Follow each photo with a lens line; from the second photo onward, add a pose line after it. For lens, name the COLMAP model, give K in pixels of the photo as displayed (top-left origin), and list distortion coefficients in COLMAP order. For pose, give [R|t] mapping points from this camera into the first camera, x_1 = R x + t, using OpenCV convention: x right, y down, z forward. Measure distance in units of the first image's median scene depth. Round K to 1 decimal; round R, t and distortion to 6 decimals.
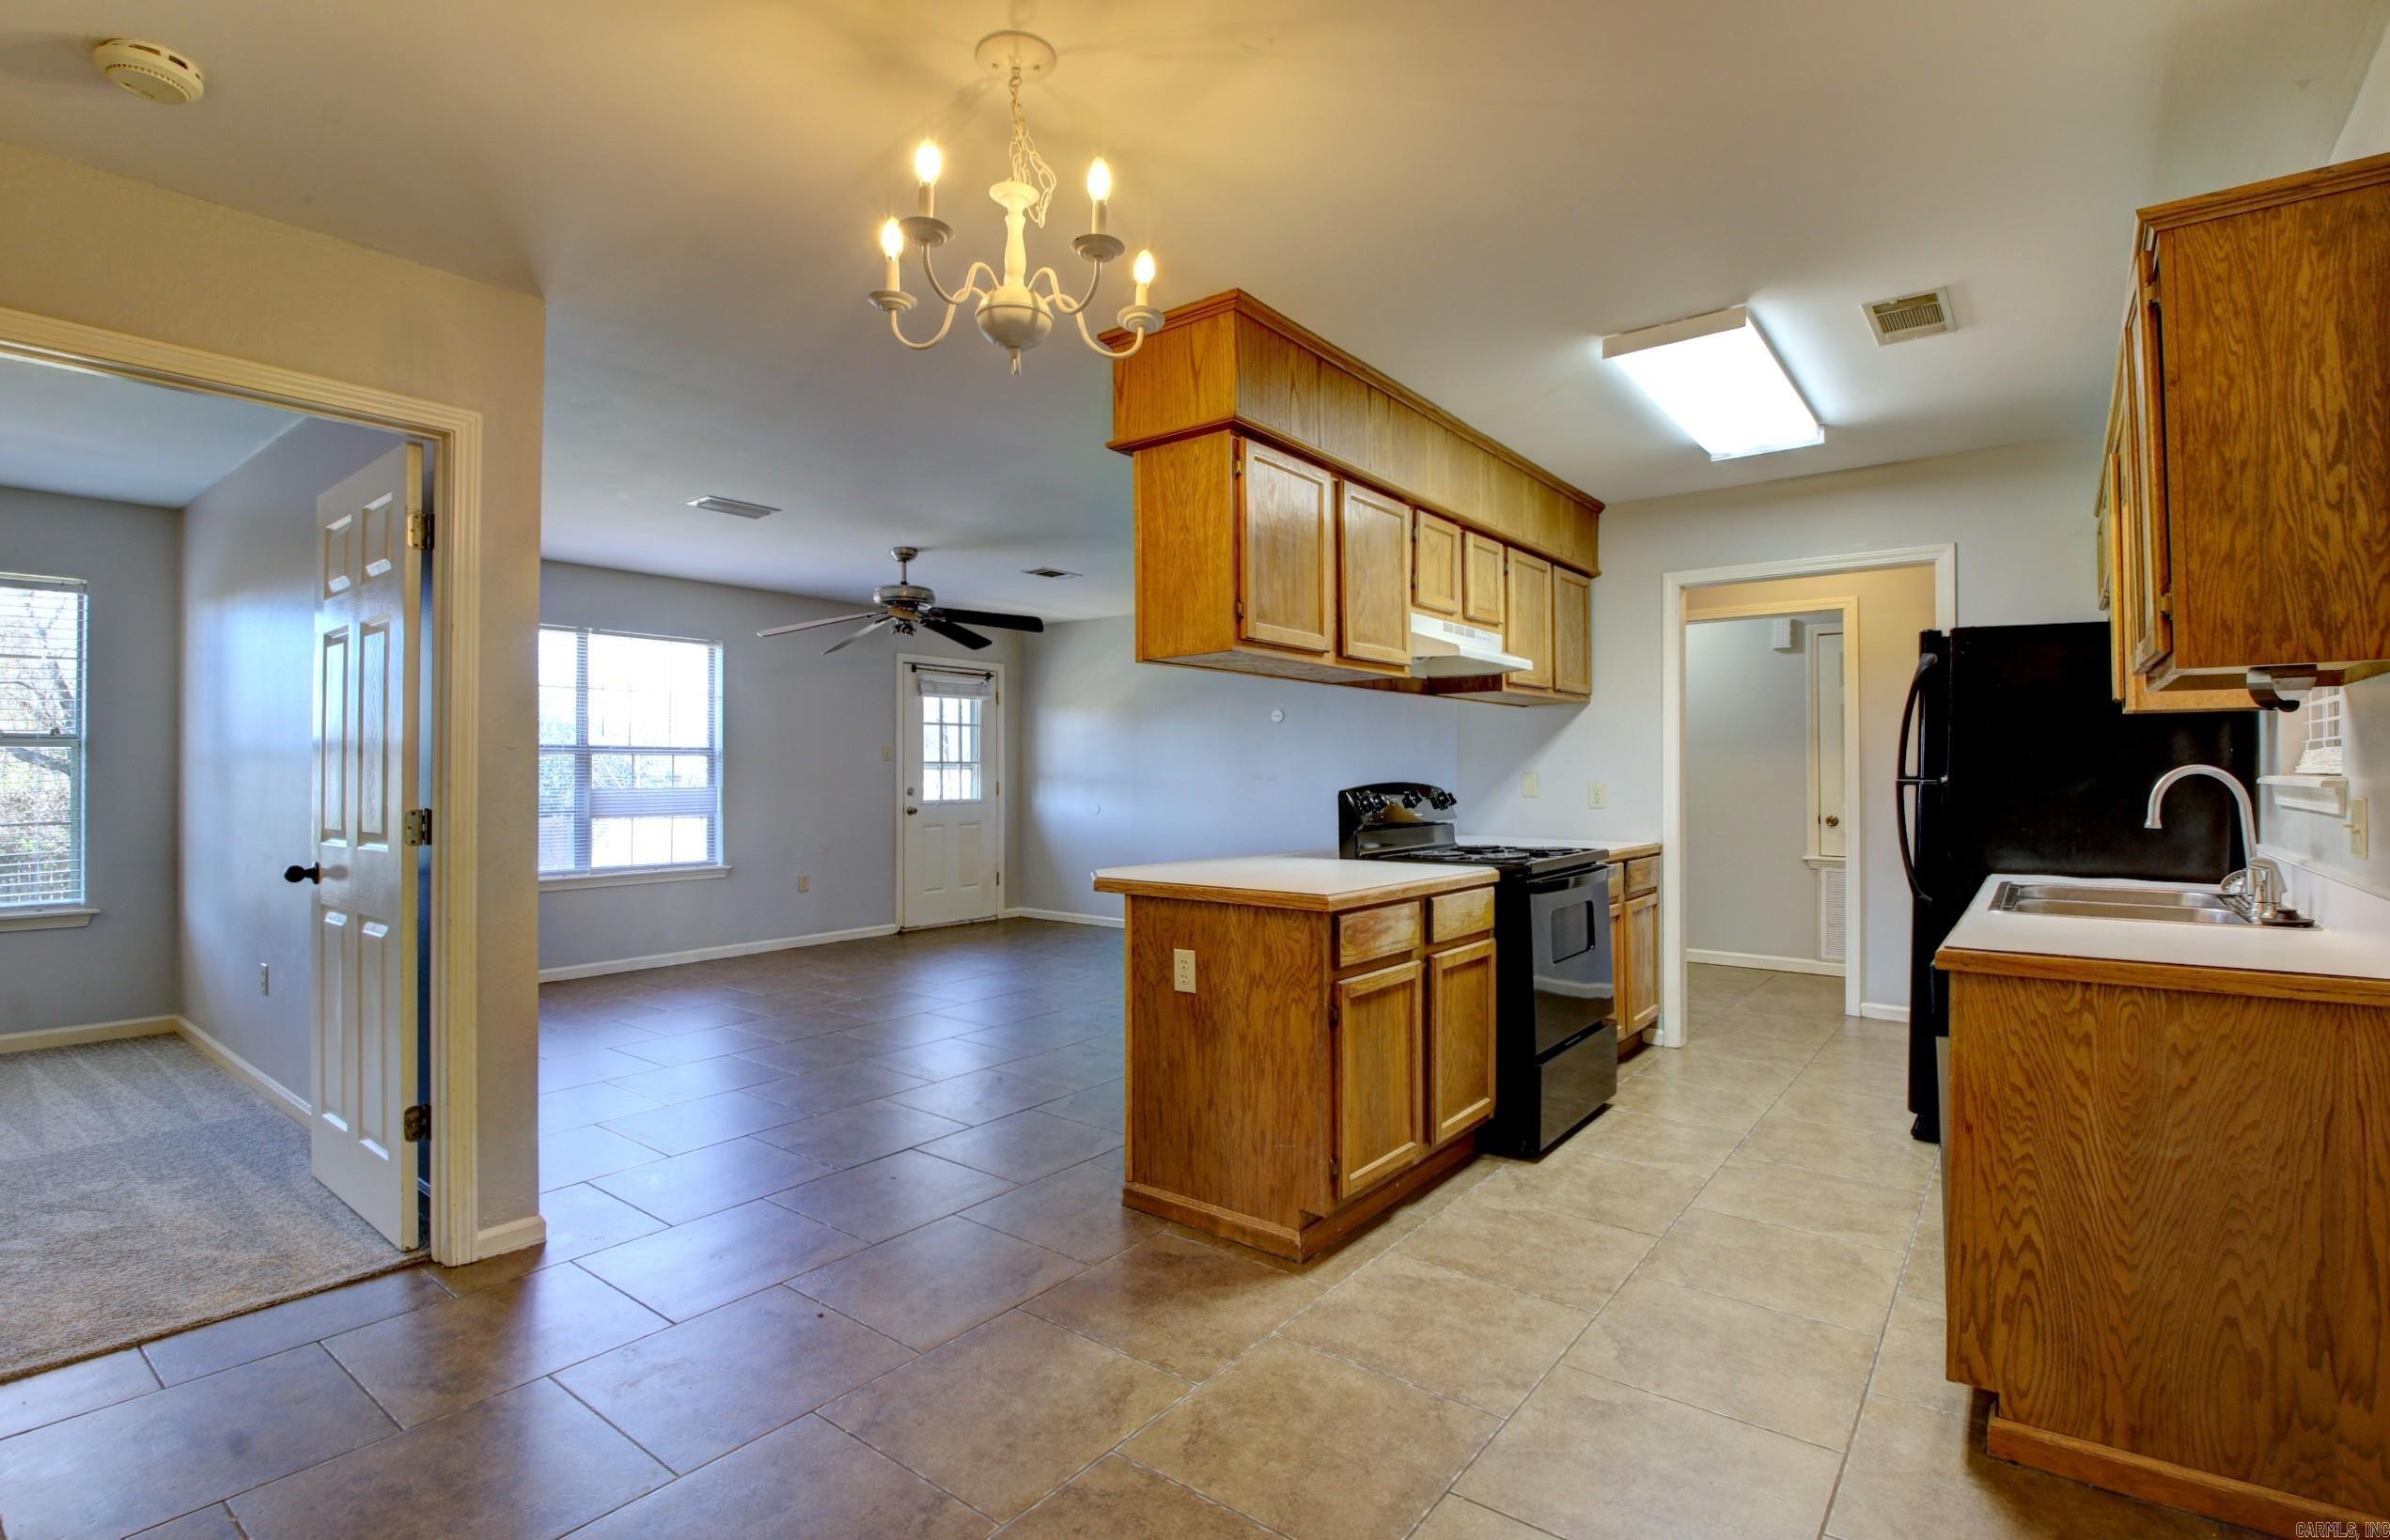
lens RADIAL K [[1105.3, 0, 1180.6], [0, 1105.3, 759.9], [0, 0, 1]] dist [0.016349, -0.032416]
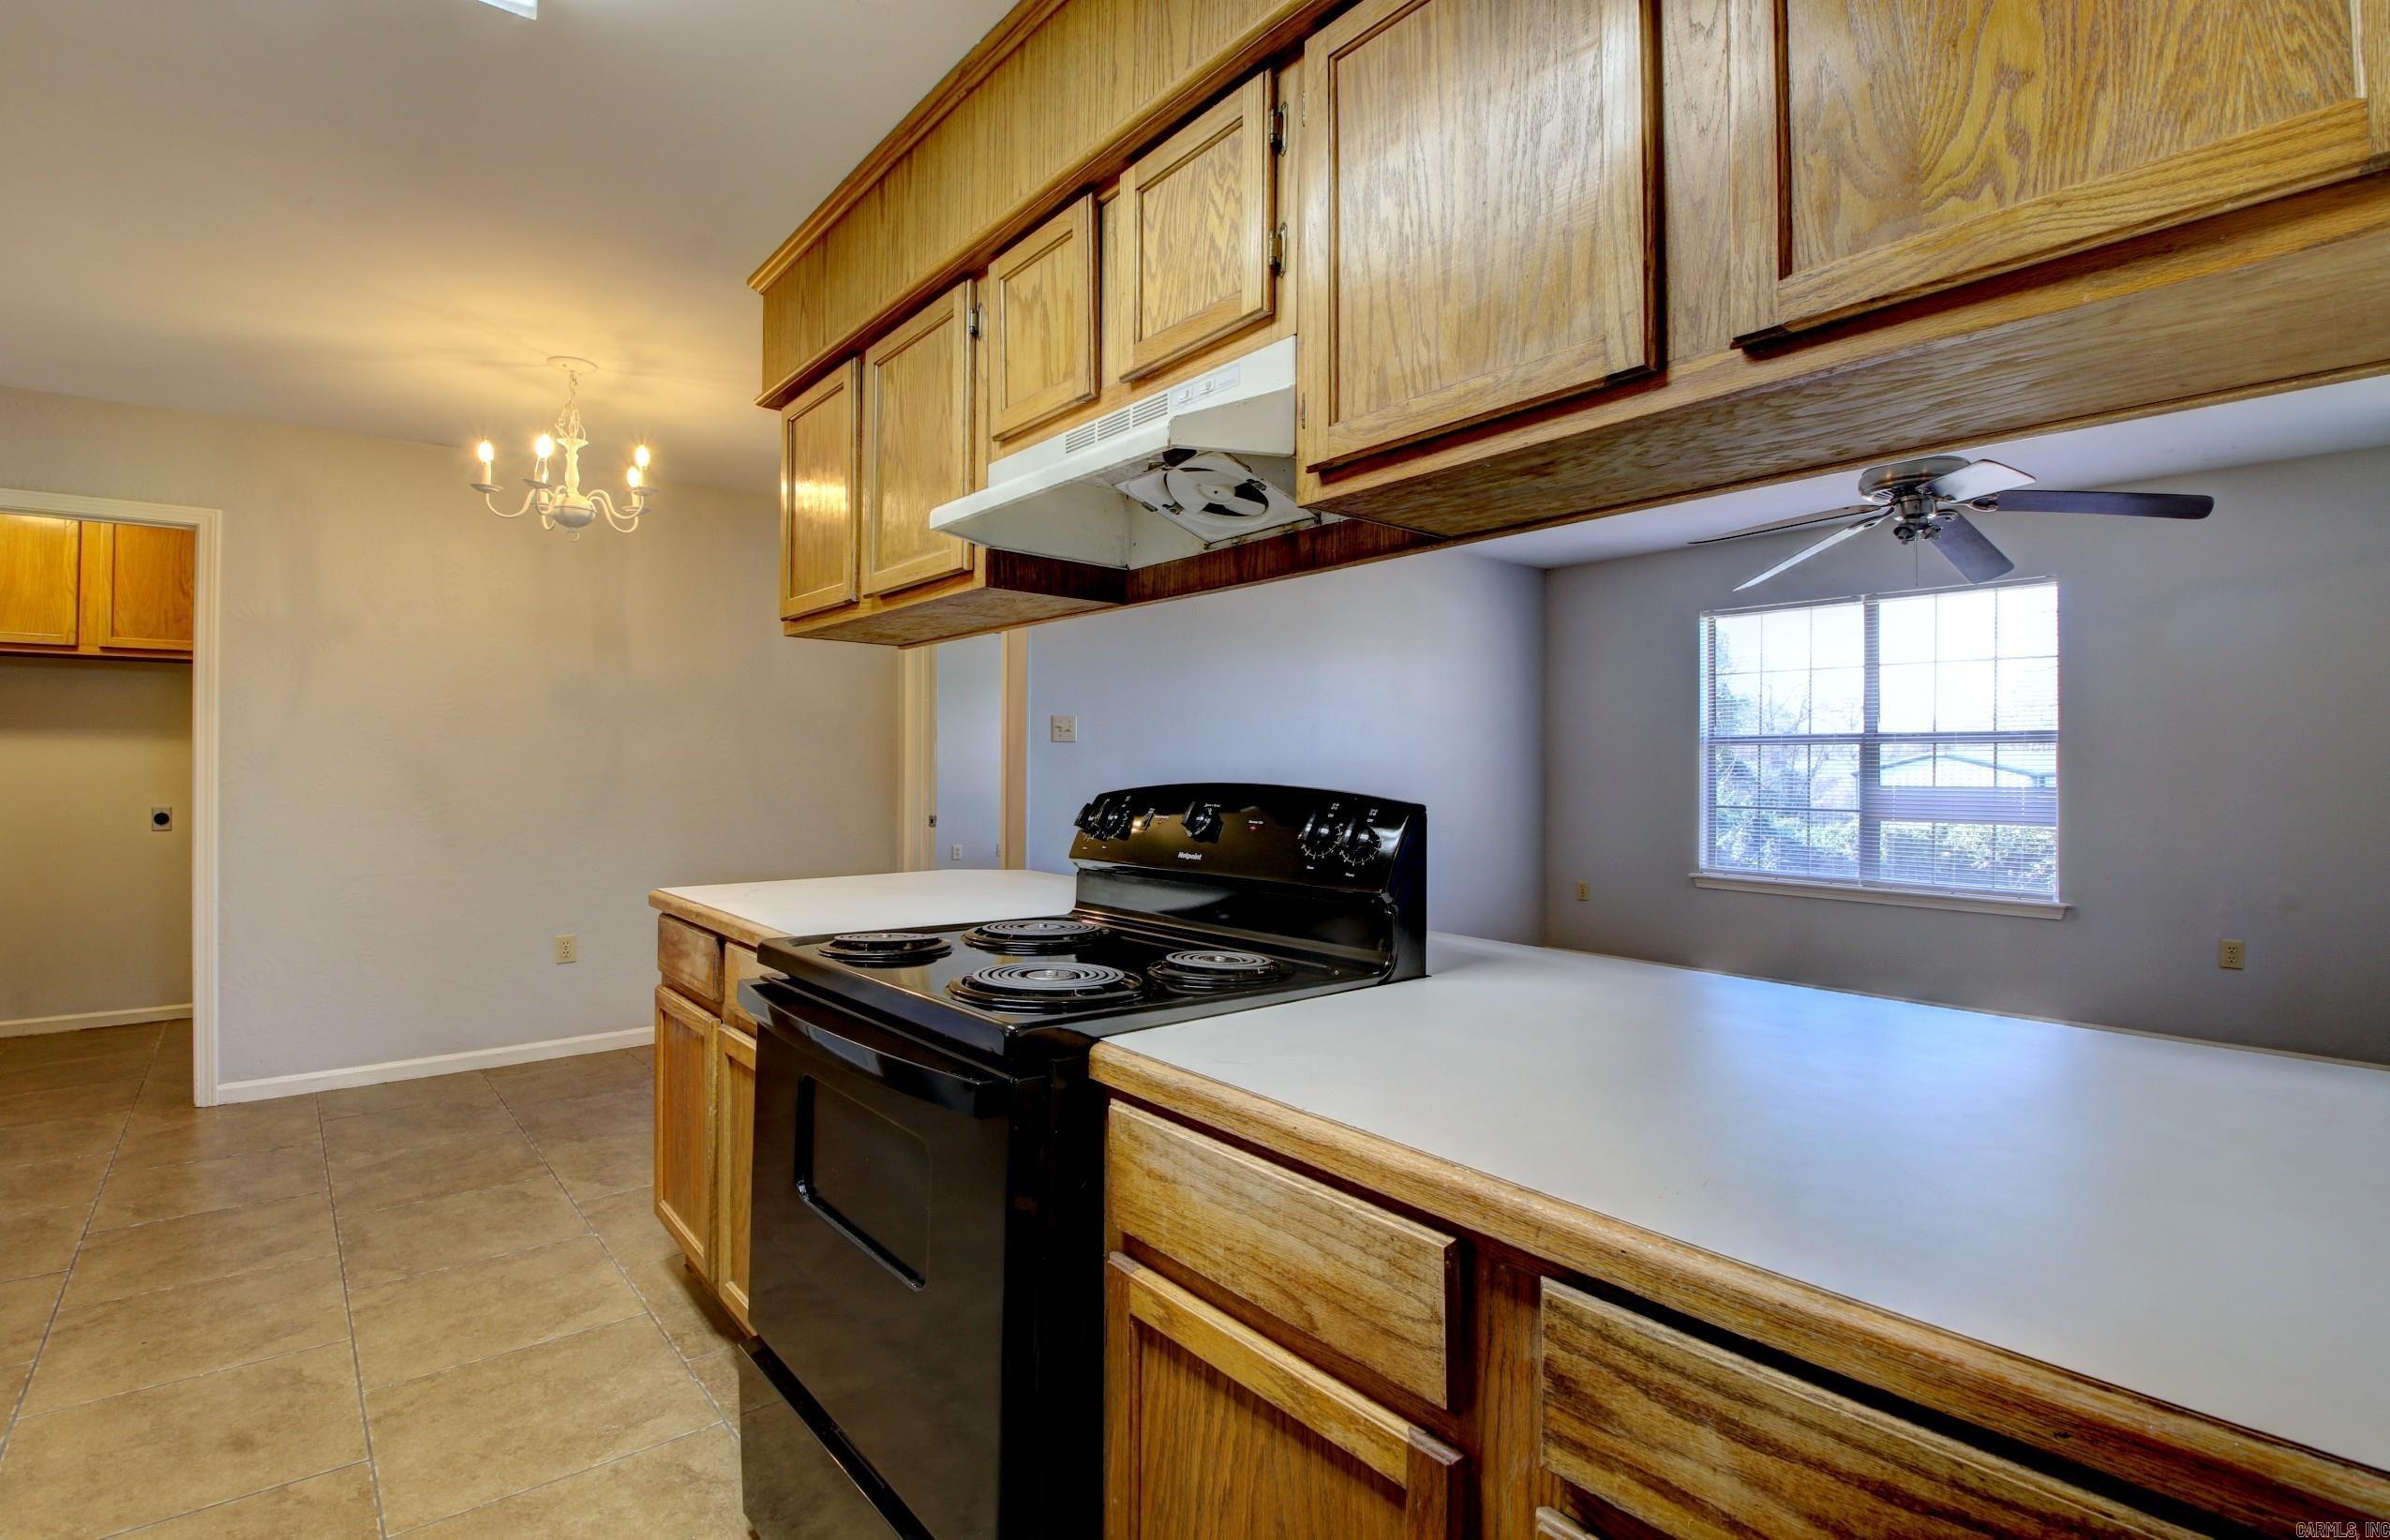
lens RADIAL K [[1092.2, 0, 1197.6], [0, 1092.2, 759.7], [0, 0, 1]] dist [0.015839, -0.031034]
pose [[-0.200611, -0.003102, -0.979666, 0.980400], [0.009940, 0.999937, -0.005202, 0.016967], [0.979621, -0.010782, -0.200568, 1.659716]]
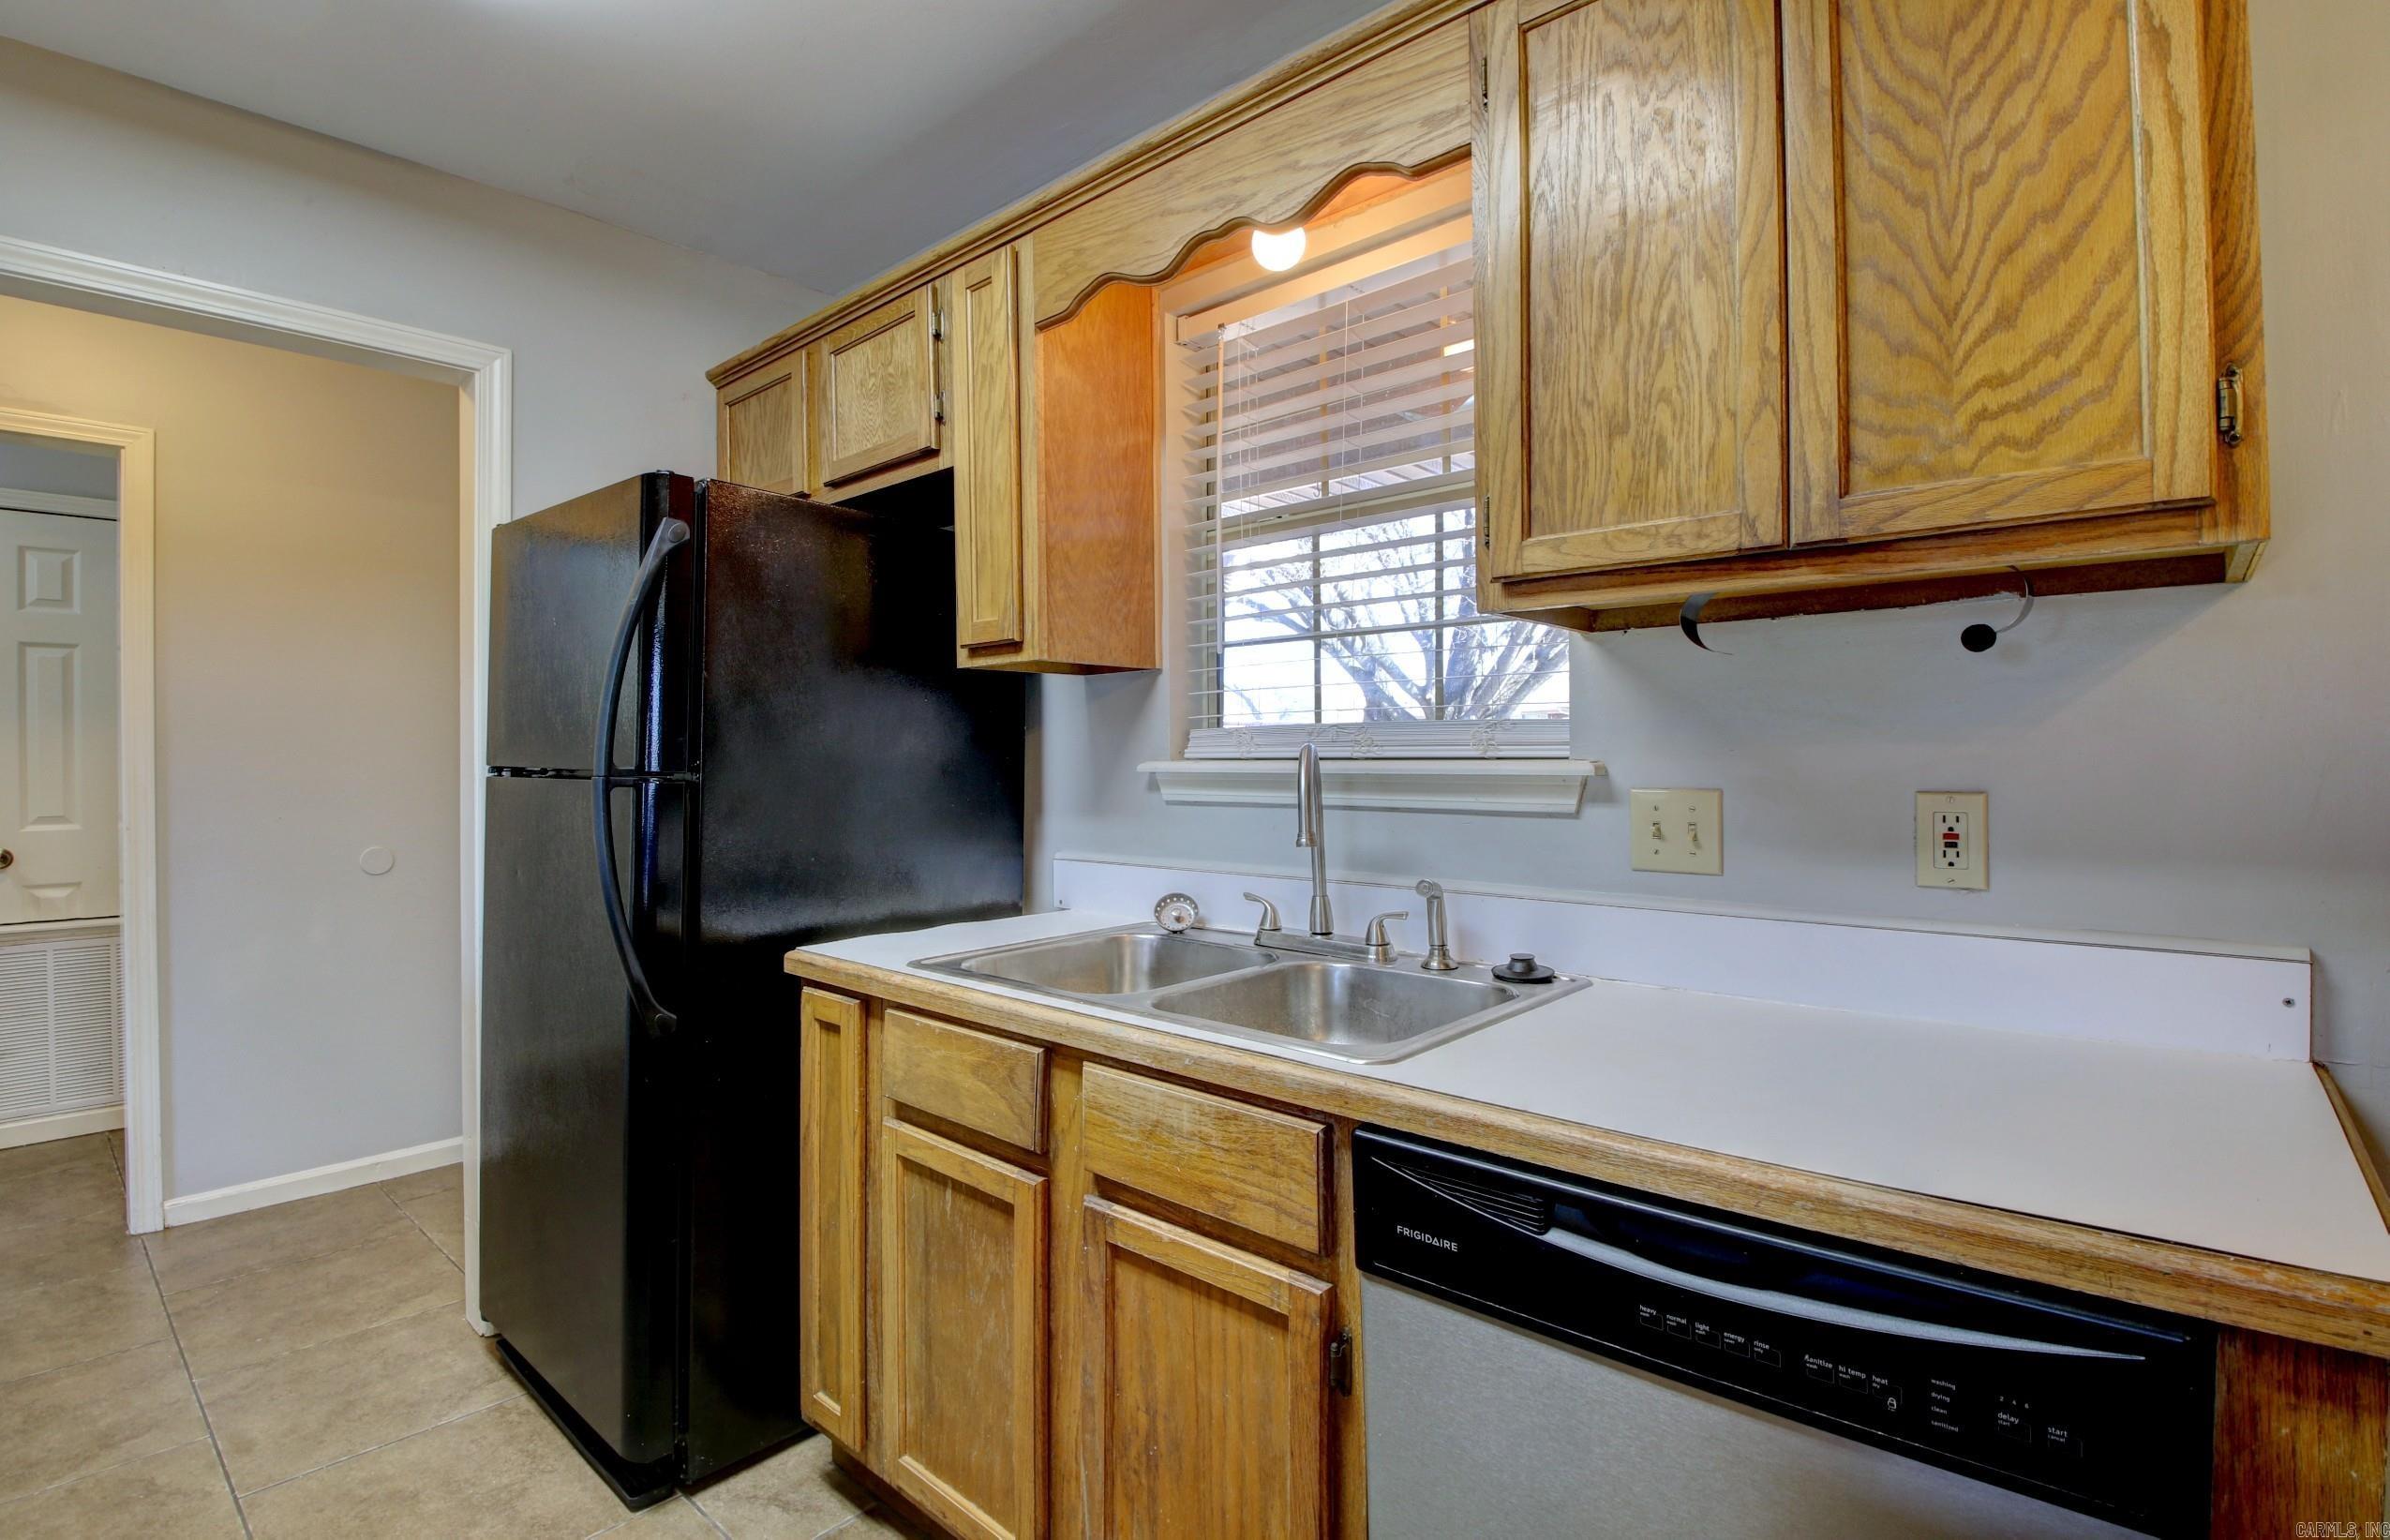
lens RADIAL K [[1105.4, 0, 1180.6], [0, 1105.4, 759.9], [0, 0, 1]] dist [0.016349, -0.032416]
pose [[0.065471, -0.001984, 0.997852, 0.261819], [-0.002674, 0.999994, 0.002163, 0.011582], [-0.997851, -0.002810, 0.065465, 0.980406]]
